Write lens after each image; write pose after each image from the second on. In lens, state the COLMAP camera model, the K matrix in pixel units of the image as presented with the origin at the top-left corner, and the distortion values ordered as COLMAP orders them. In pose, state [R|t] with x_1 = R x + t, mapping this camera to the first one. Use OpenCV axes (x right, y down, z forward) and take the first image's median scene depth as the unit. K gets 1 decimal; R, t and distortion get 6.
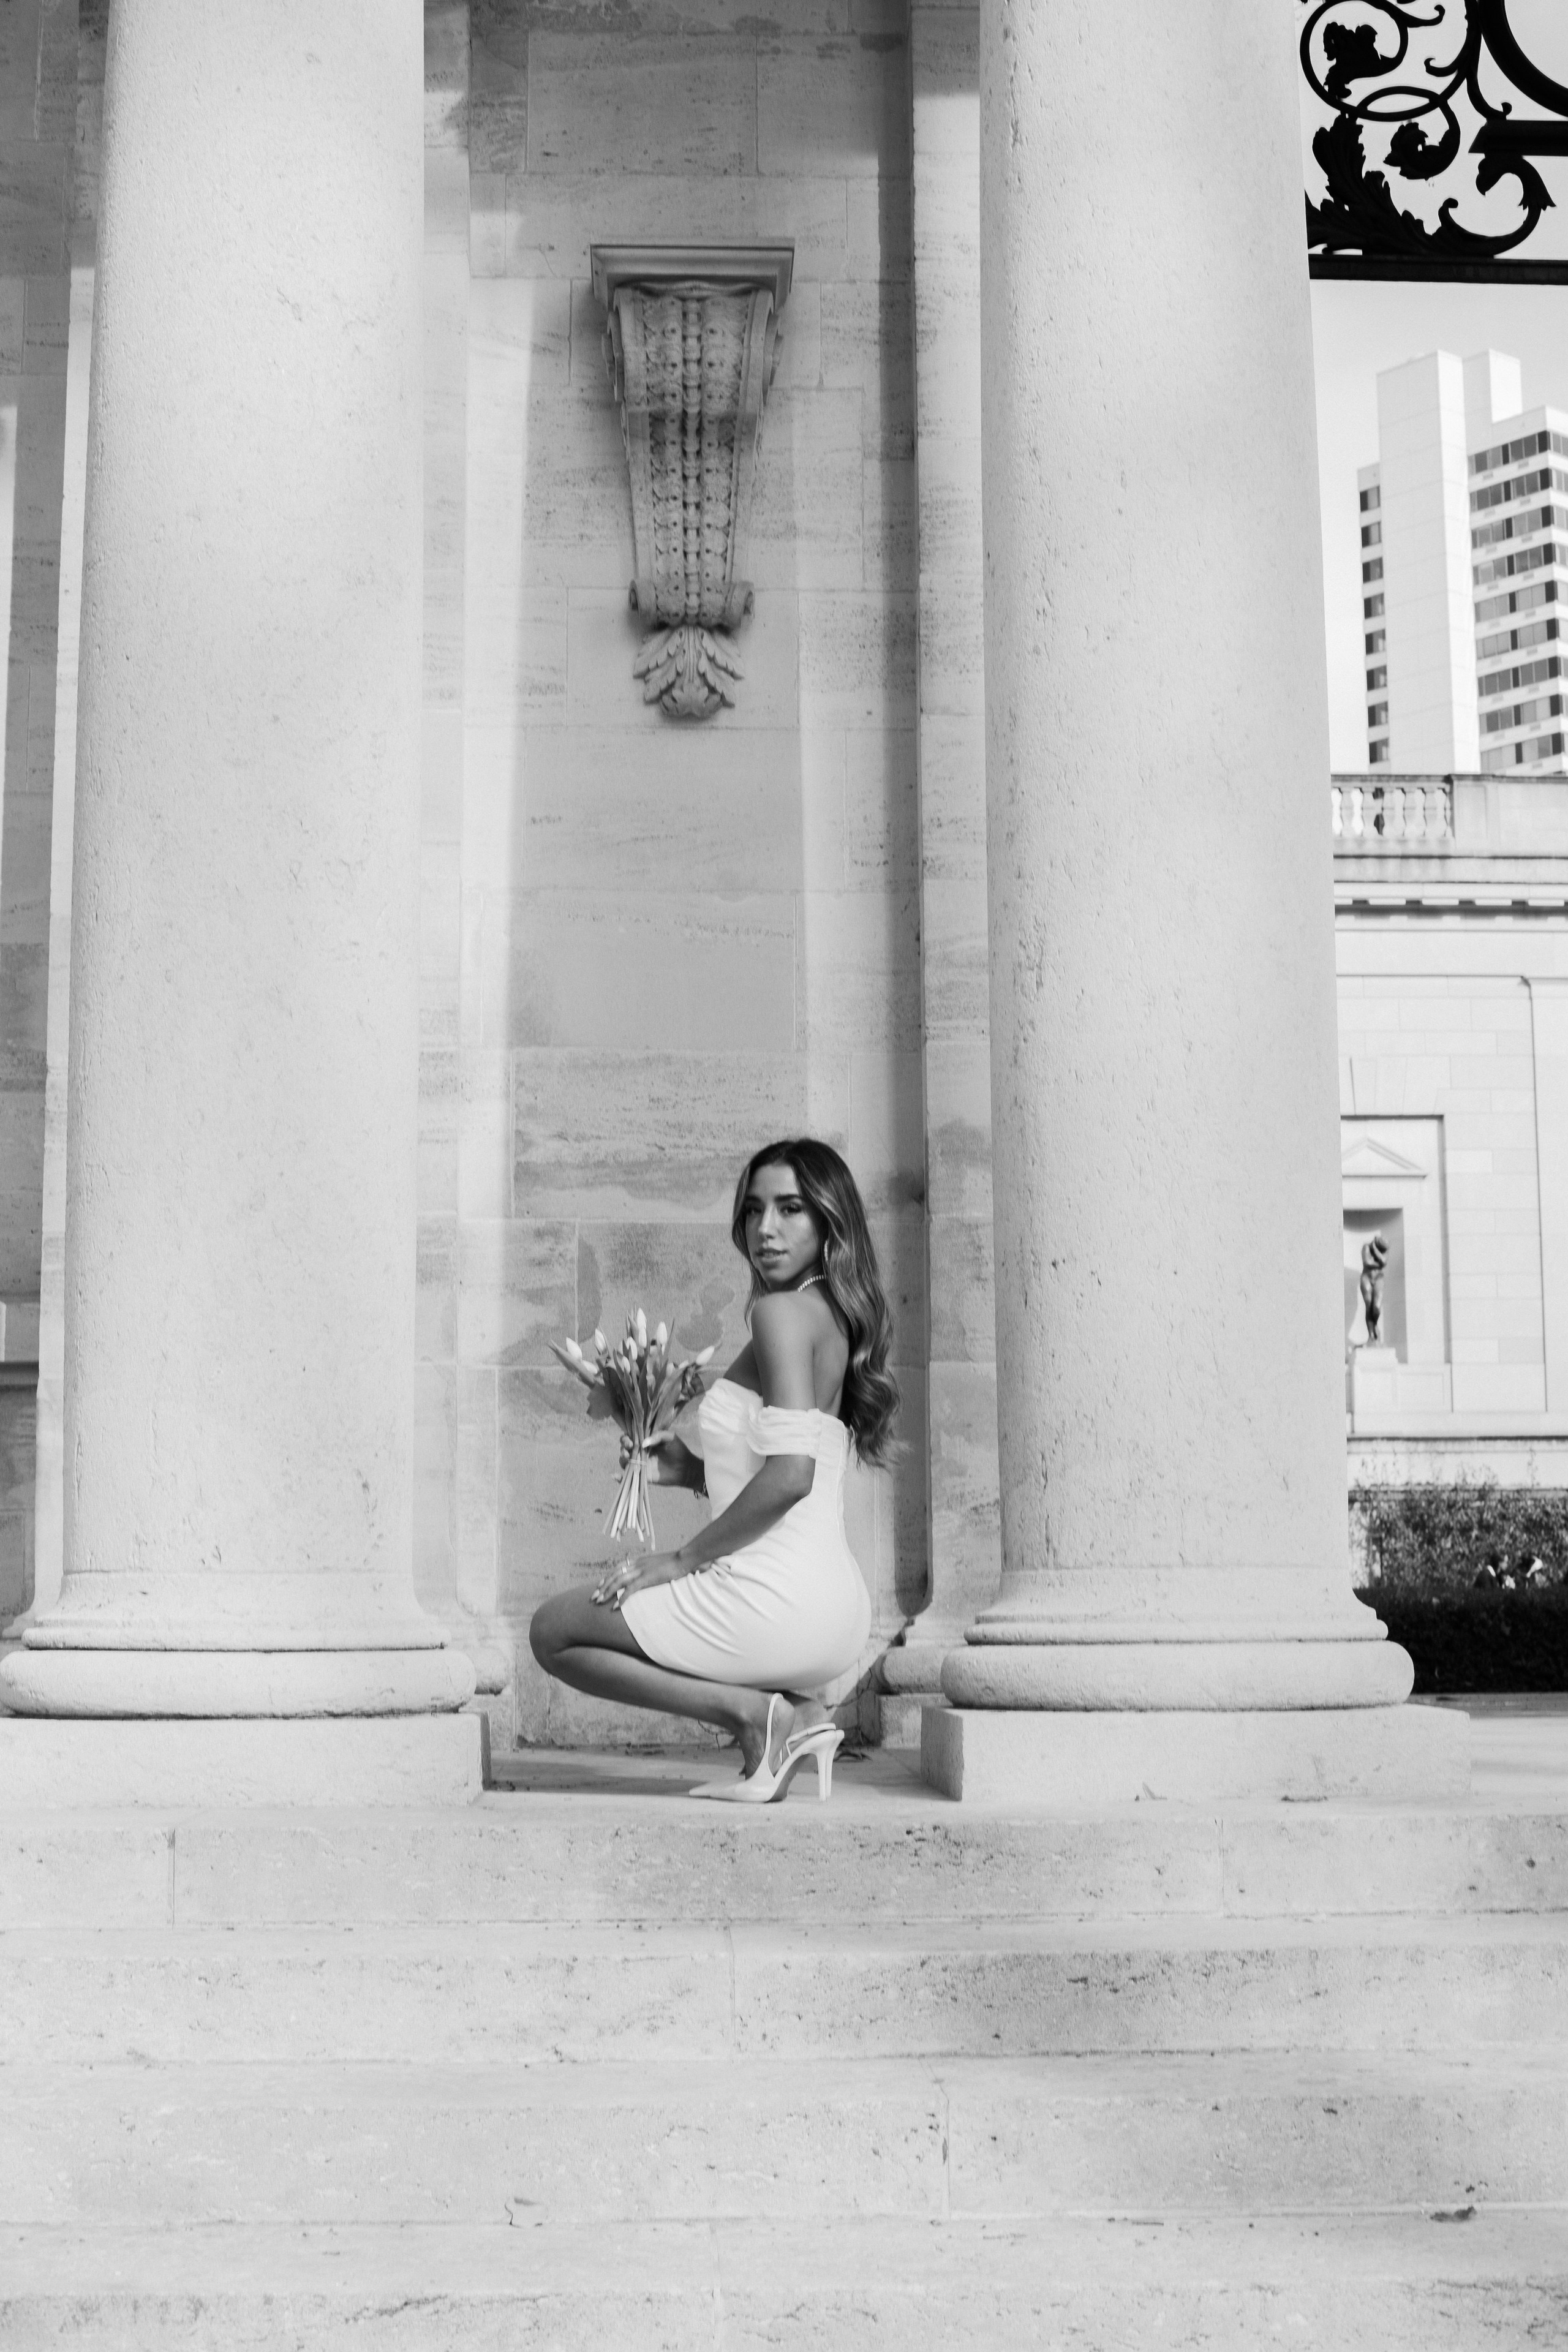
lens RADIAL K [[3405.1, 0, 784.0], [0, 3405.1, 1176.0], [0, 0, 1]] dist [-0.139053, 0.114579]
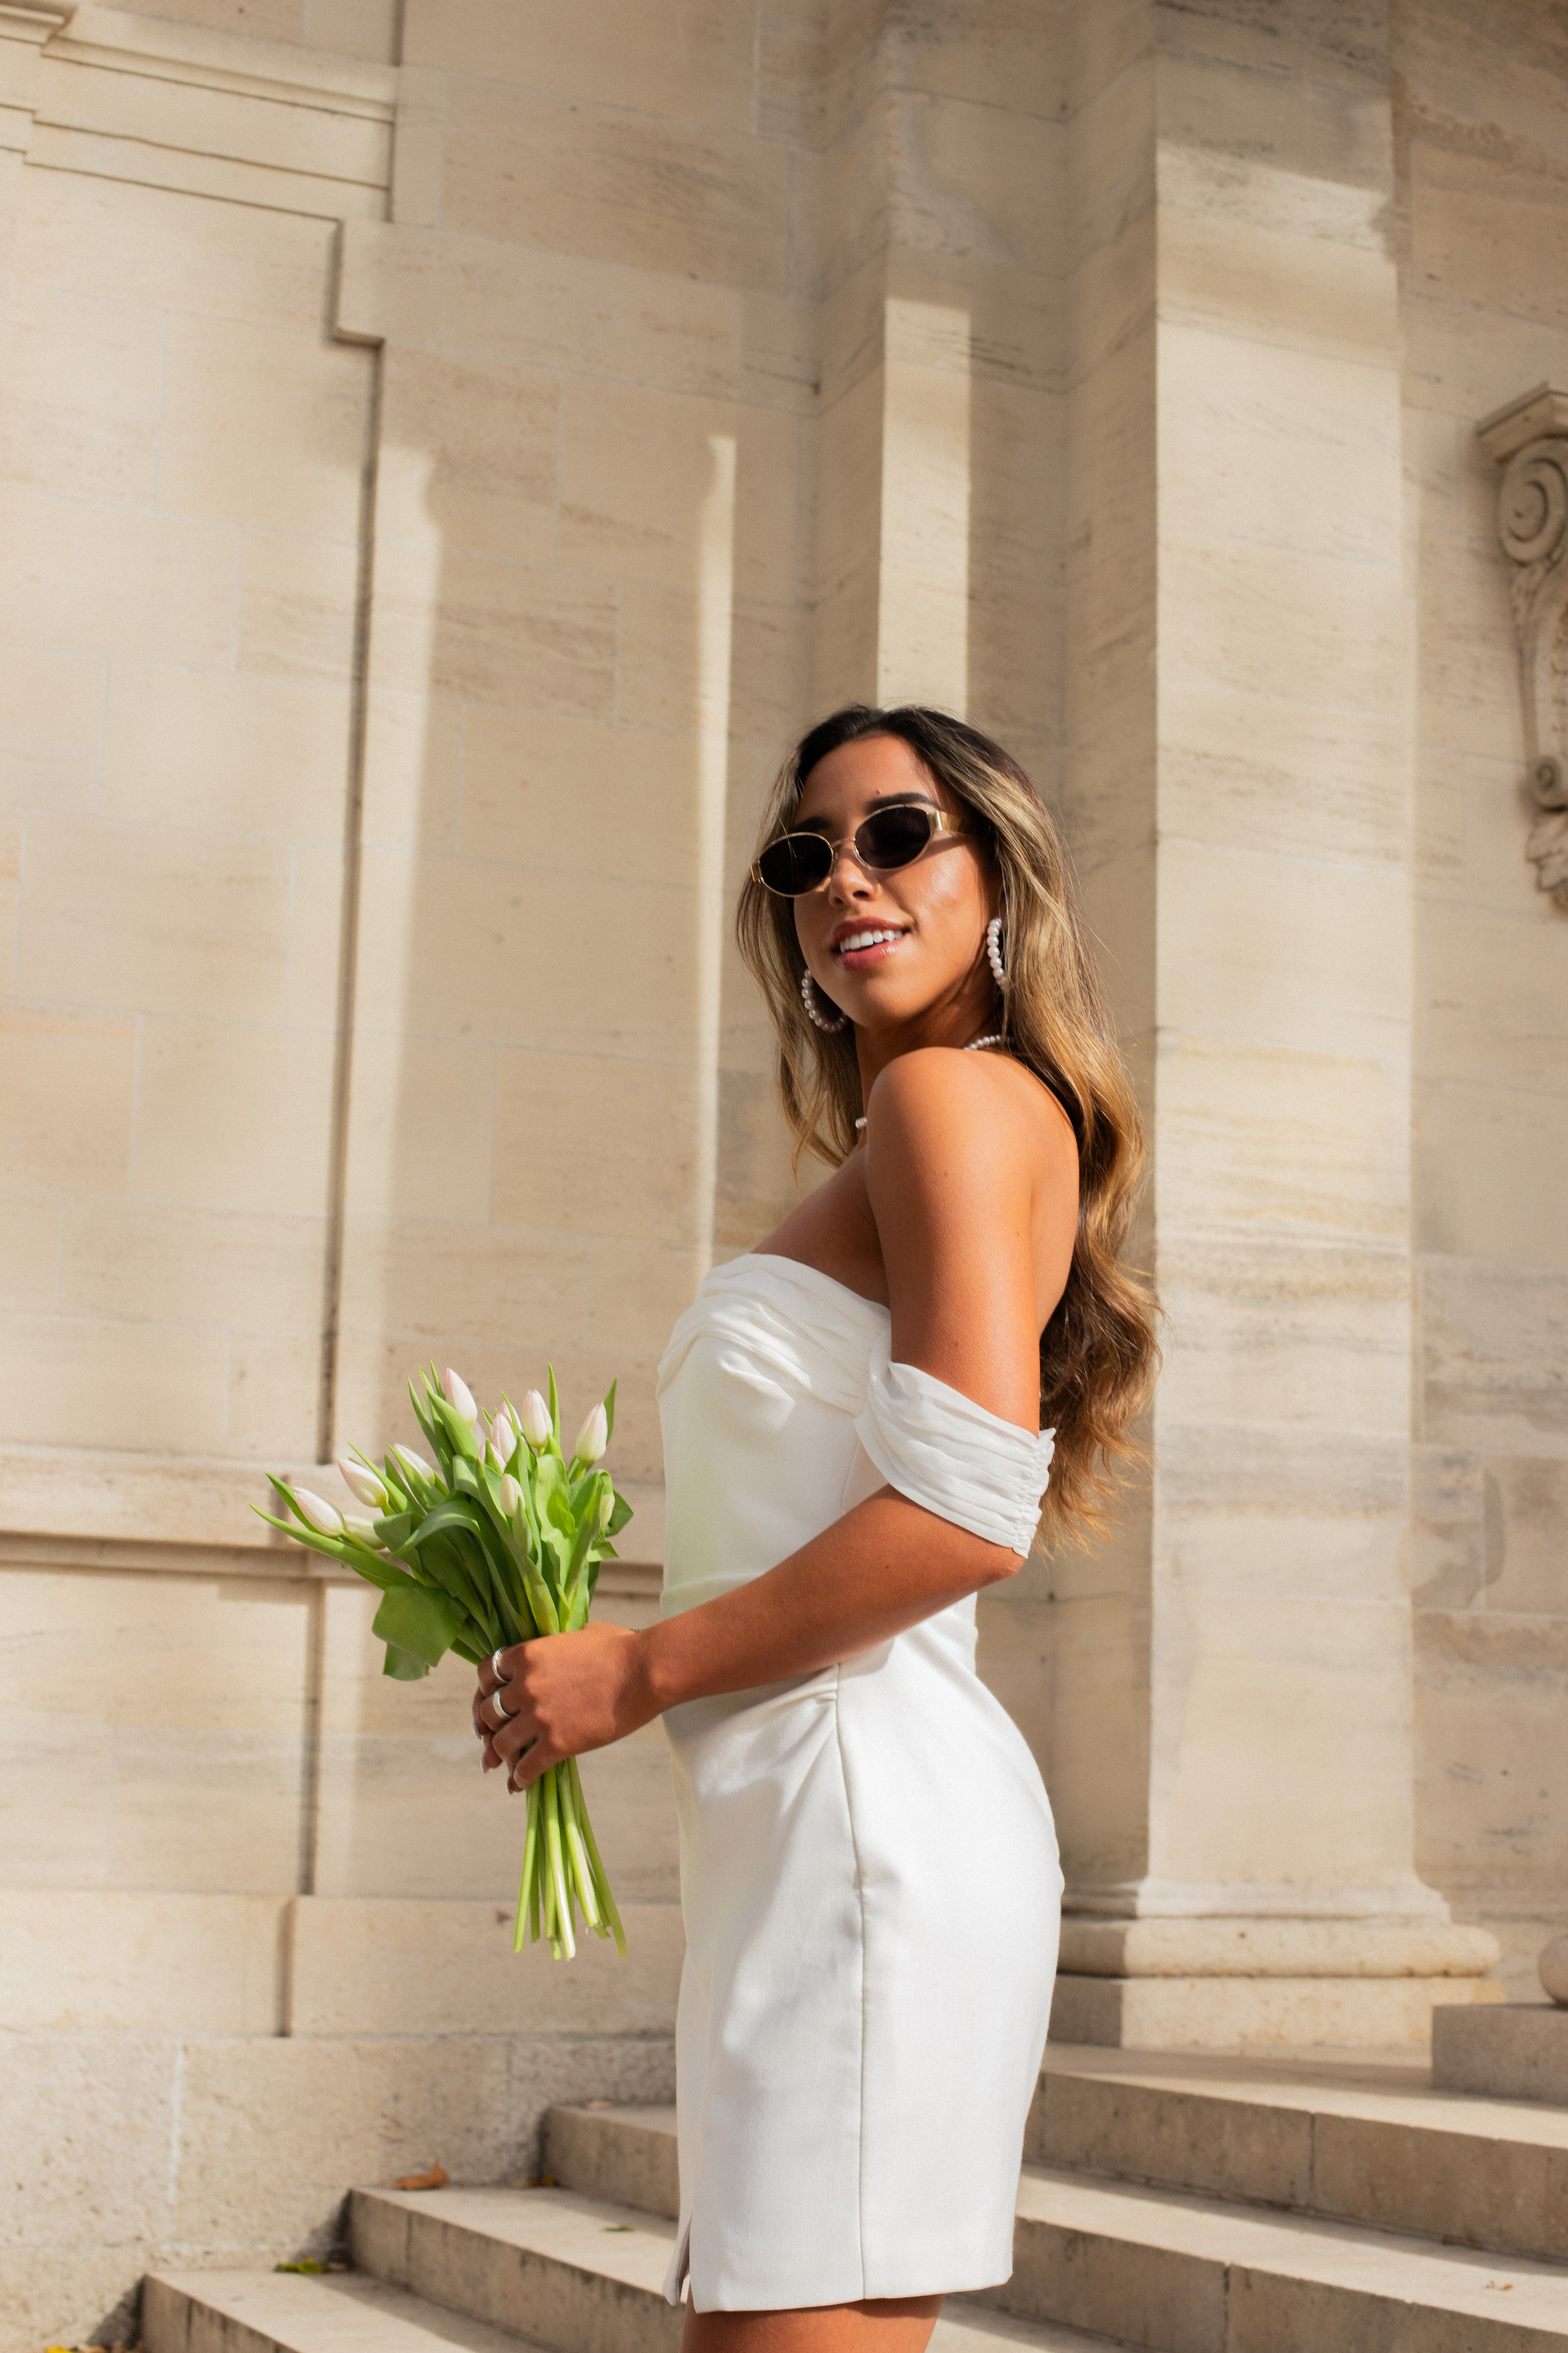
lens RADIAL K [[3658.8, 0, 820.2], [0, 3658.8, 1175.1], [0, 0, 1]] dist [-0.147310, 0.134512]
pose [[0.933103, 0.091991, 0.347645, -0.757763], [-0.073231, 0.995079, -0.066753, 0.023813], [-0.352075, 0.036829, 0.935247, 0.205716]]
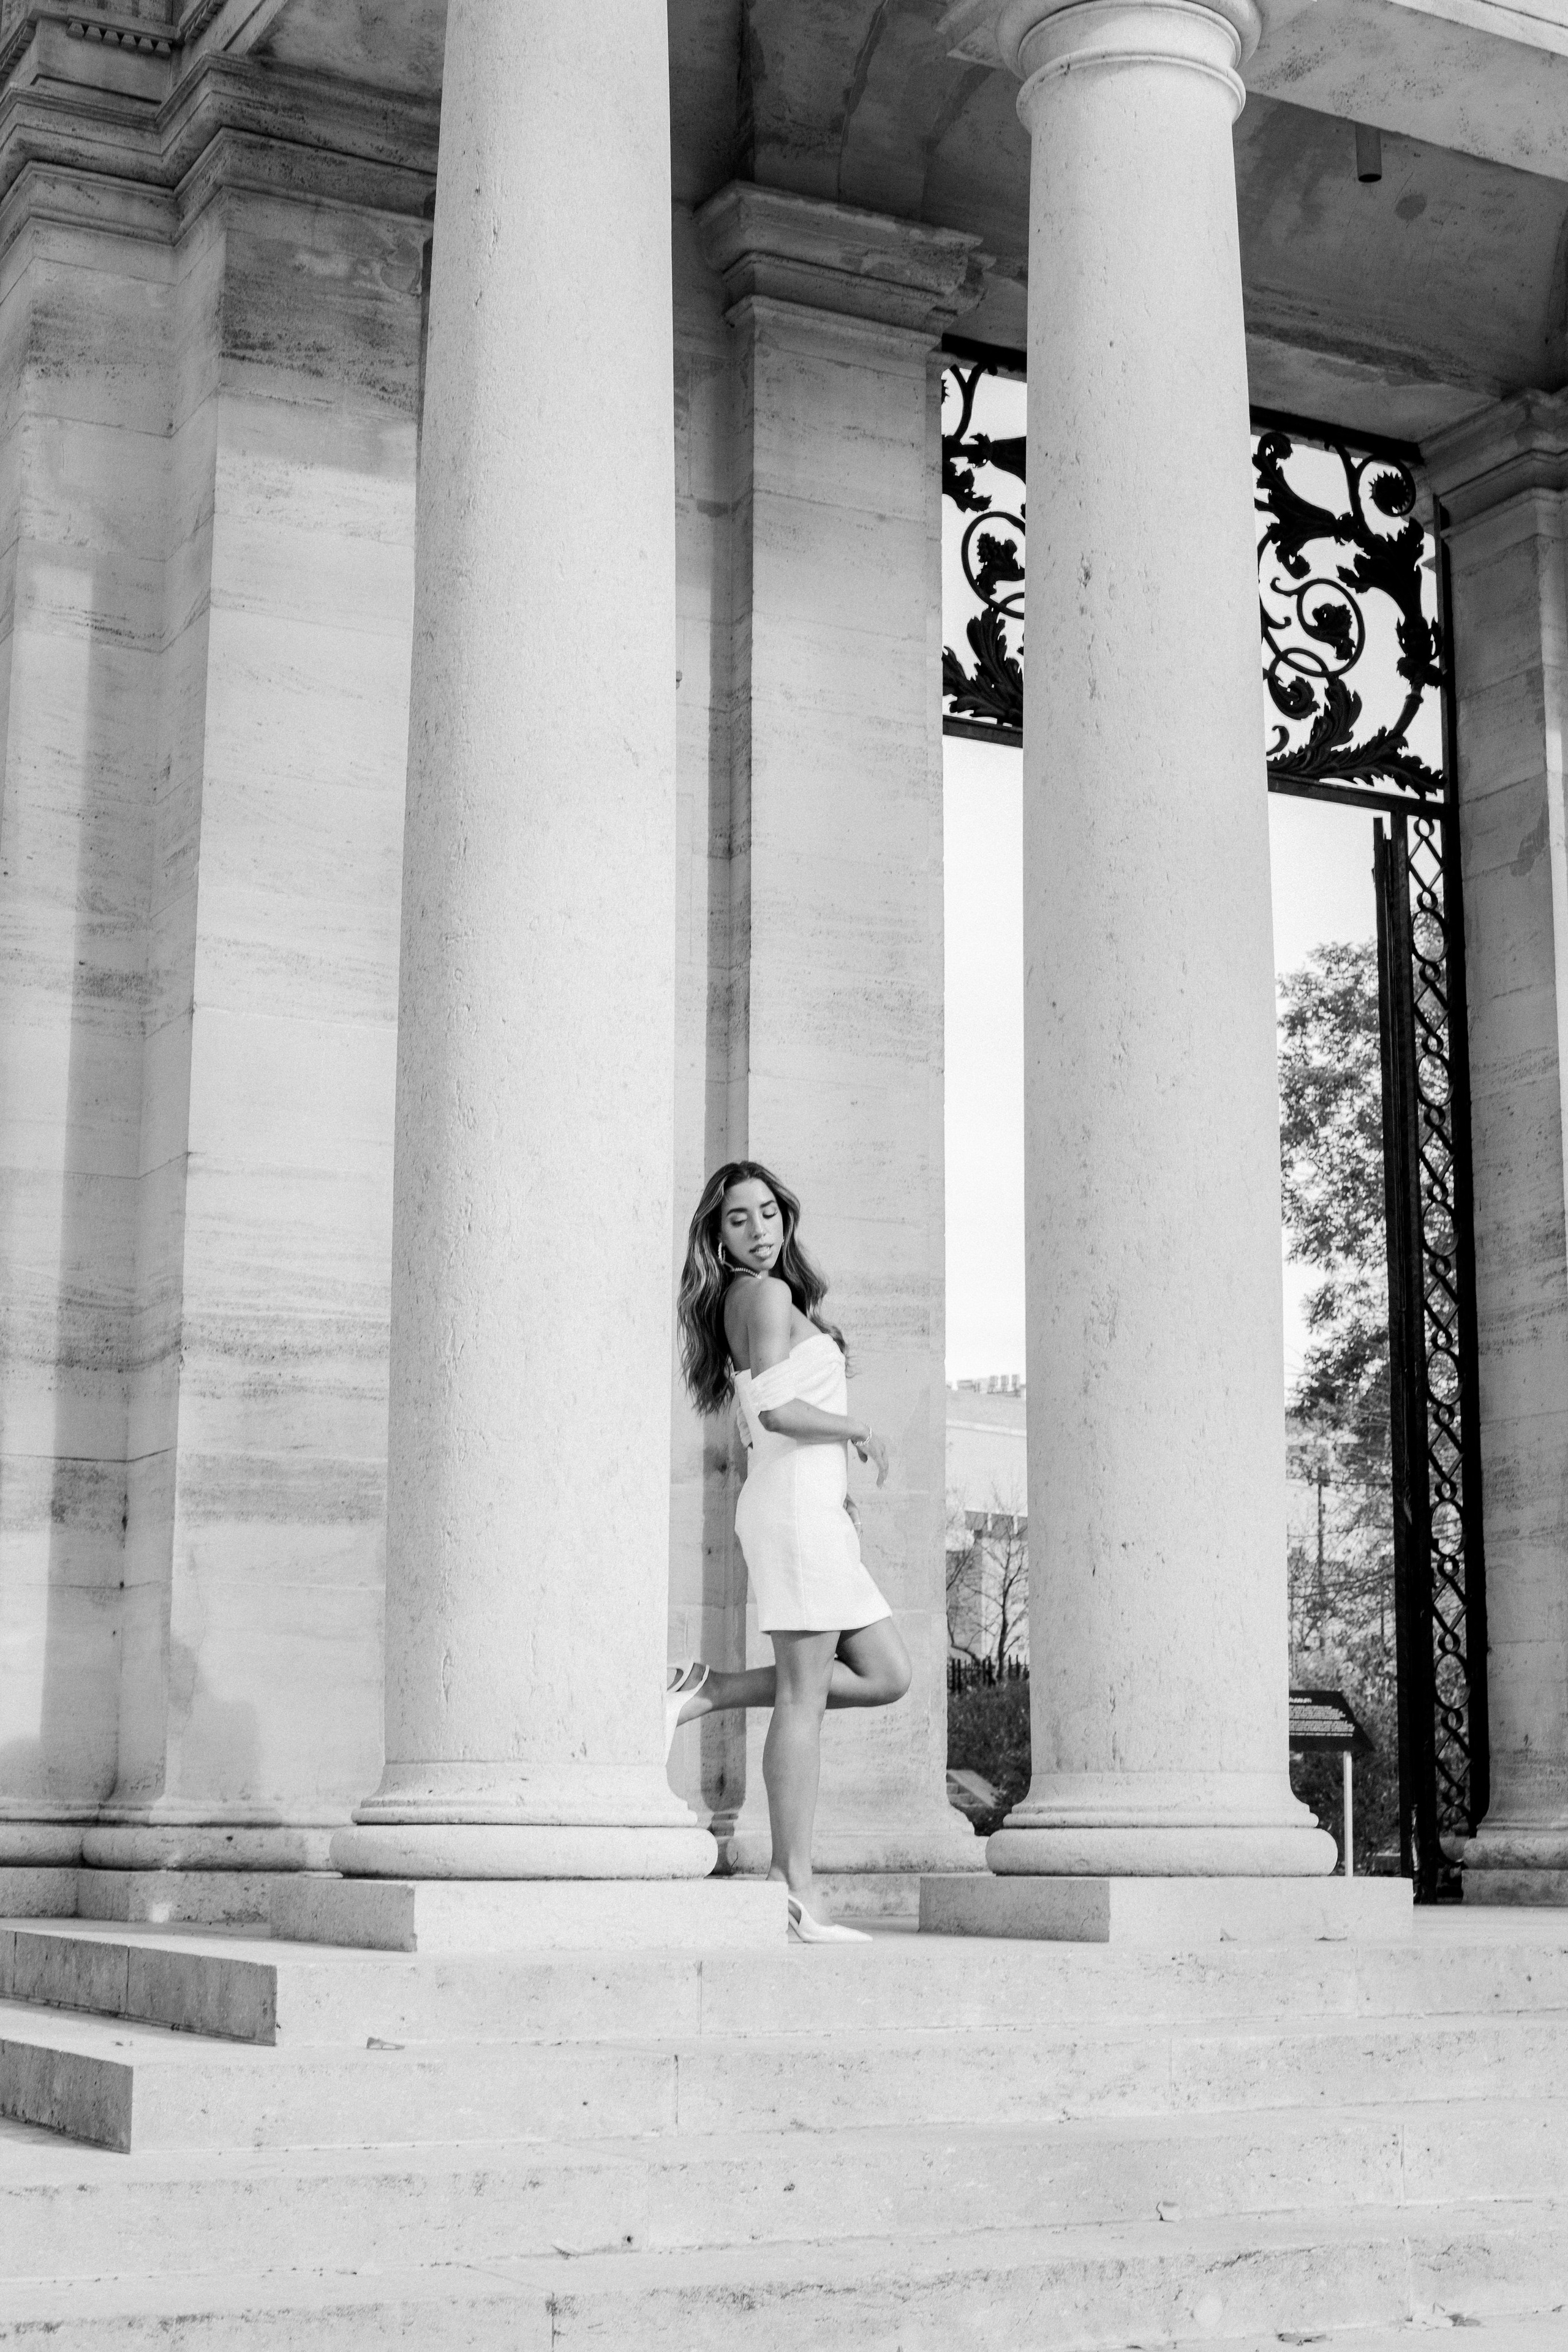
lens RADIAL K [[3529.5, 0, 801.9], [0, 3529.5, 1174.0], [0, 0, 1]] dist [-0.139210, 0.125535]
pose [[0.901362, 0.090541, 0.423497, -0.642400], [-0.065099, 0.995117, -0.074194, -0.008769], [-0.428147, 0.039306, 0.902854, -0.212457]]
